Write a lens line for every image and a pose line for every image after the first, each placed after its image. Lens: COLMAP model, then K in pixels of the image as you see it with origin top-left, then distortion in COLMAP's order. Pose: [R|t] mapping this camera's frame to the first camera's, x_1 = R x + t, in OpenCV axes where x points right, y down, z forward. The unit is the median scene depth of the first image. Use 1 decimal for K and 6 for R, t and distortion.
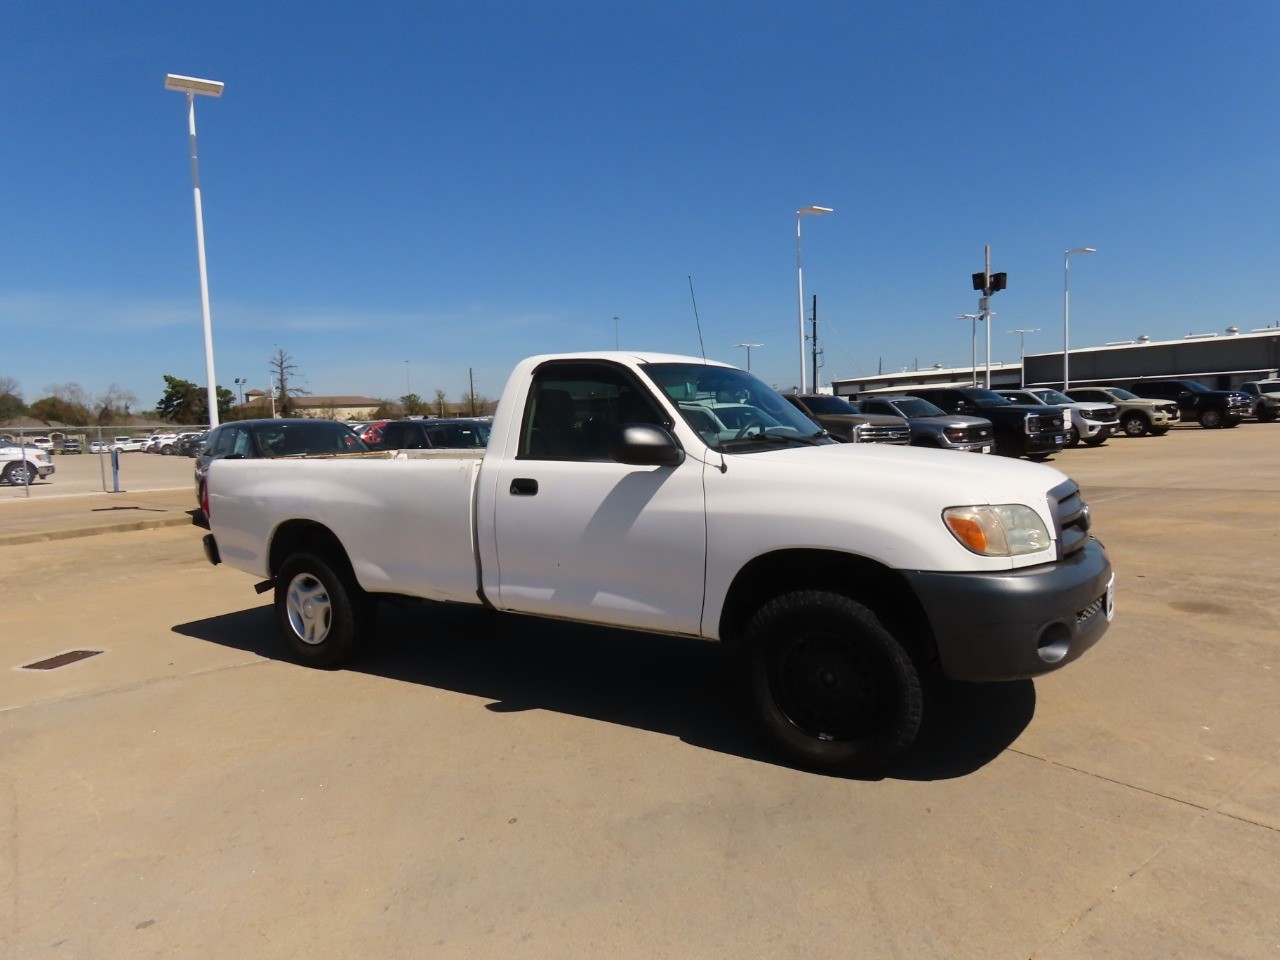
lens RADIAL K [[817.0, 0, 639.6], [0, 817.0, 473.4], [0, 0, 1]] dist [0.000194, -0.000594]
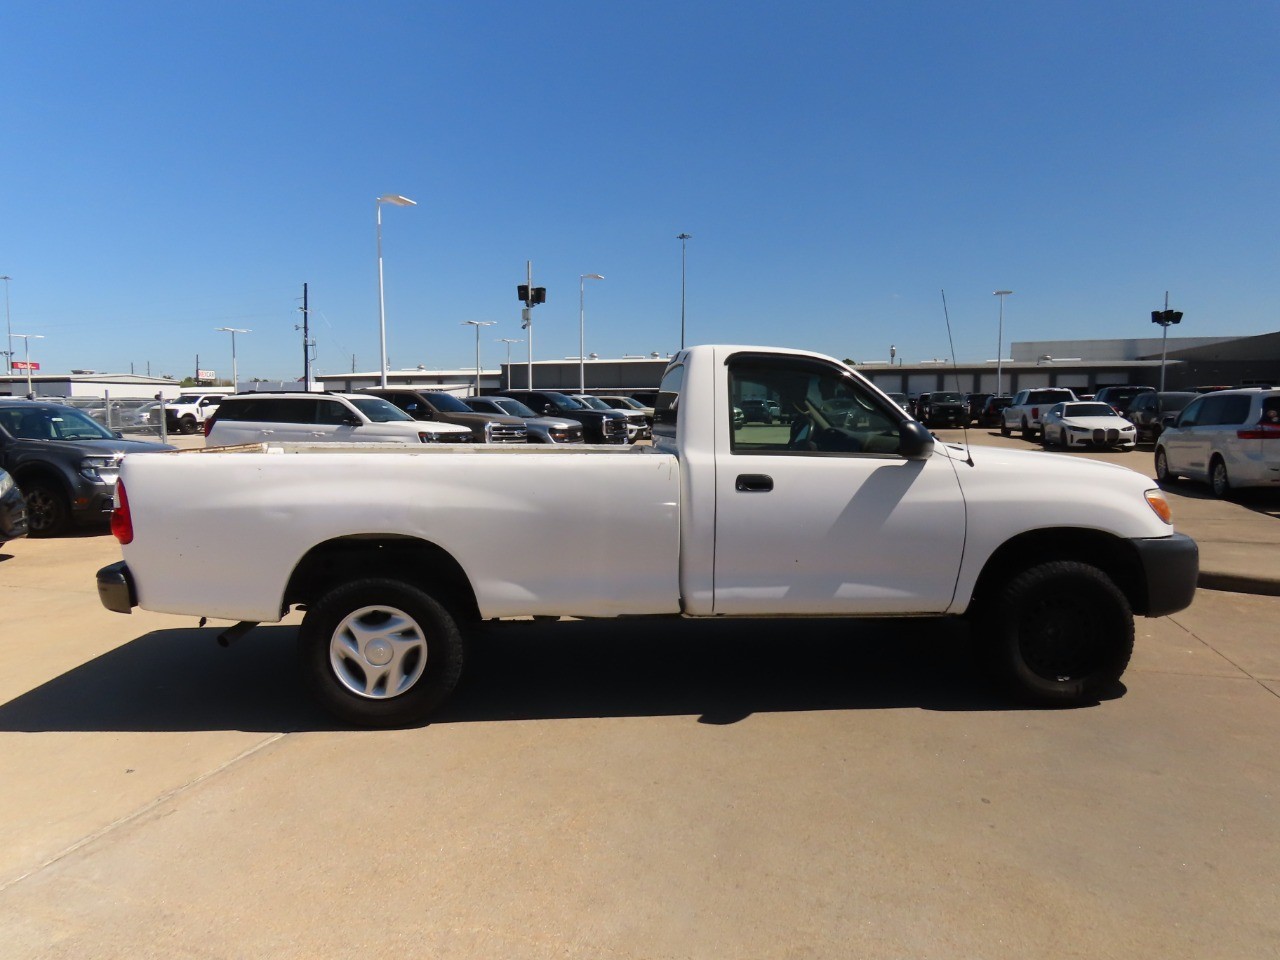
lens RADIAL K [[817.0, 0, 639.4], [0, 817.0, 476.2], [0, 0, 1]] dist [0.000194, -0.000594]
pose [[0.801981, -0.012424, 0.597221, -0.794464], [0.009583, 0.999923, 0.007933, -0.000302], [-0.597273, -0.000639, 0.802038, 0.302802]]
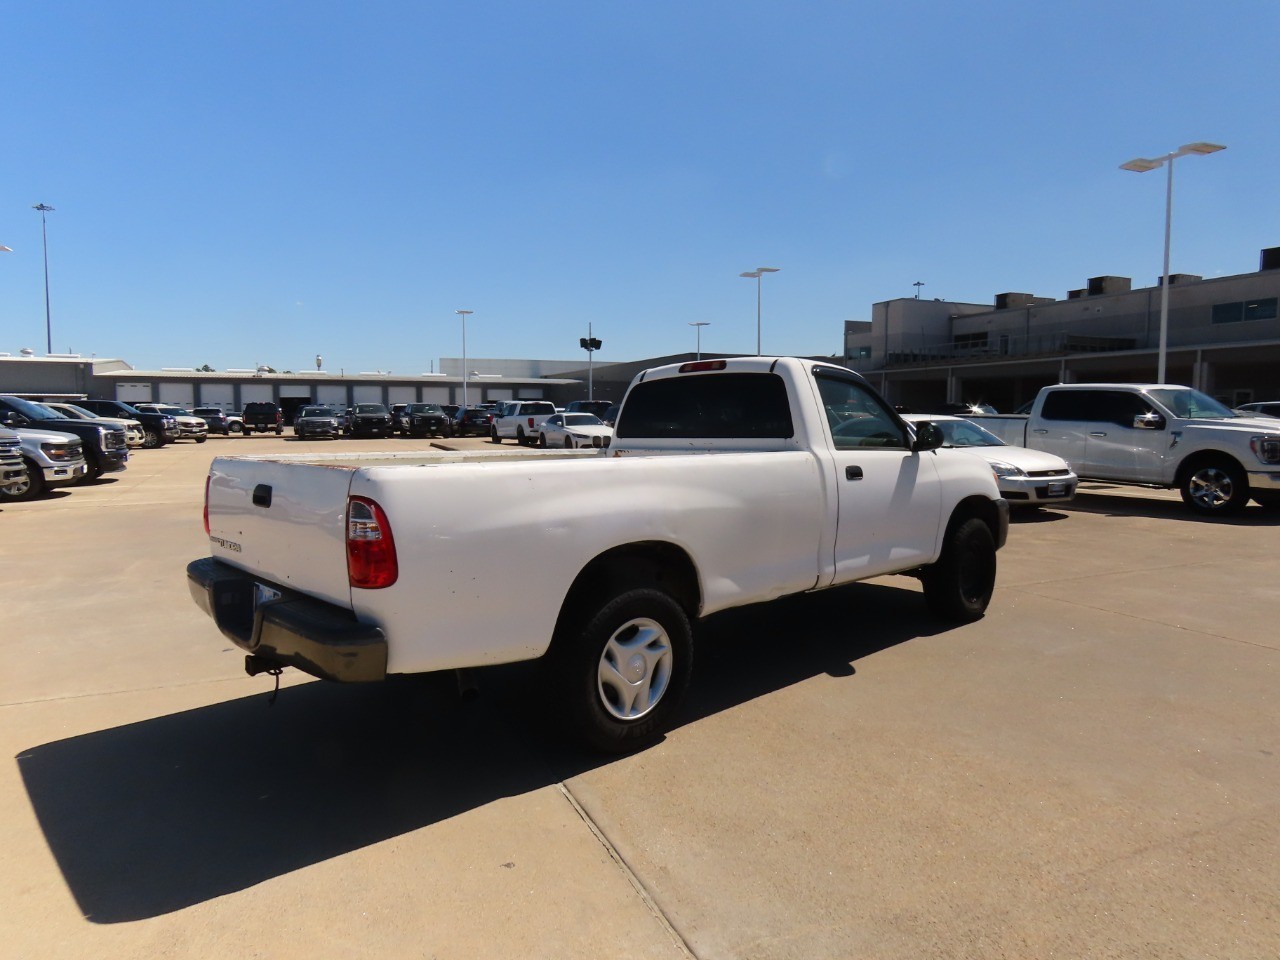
lens RADIAL K [[817.0, 0, 641.2], [0, 817.0, 477.6], [0, 0, 1]] dist [0.000194, -0.000594]
pose [[0.235742, -0.031723, 0.971298, -1.305708], [0.055388, 0.998281, 0.019161, -0.015213], [-0.970236, 0.049282, 0.237094, 0.986372]]
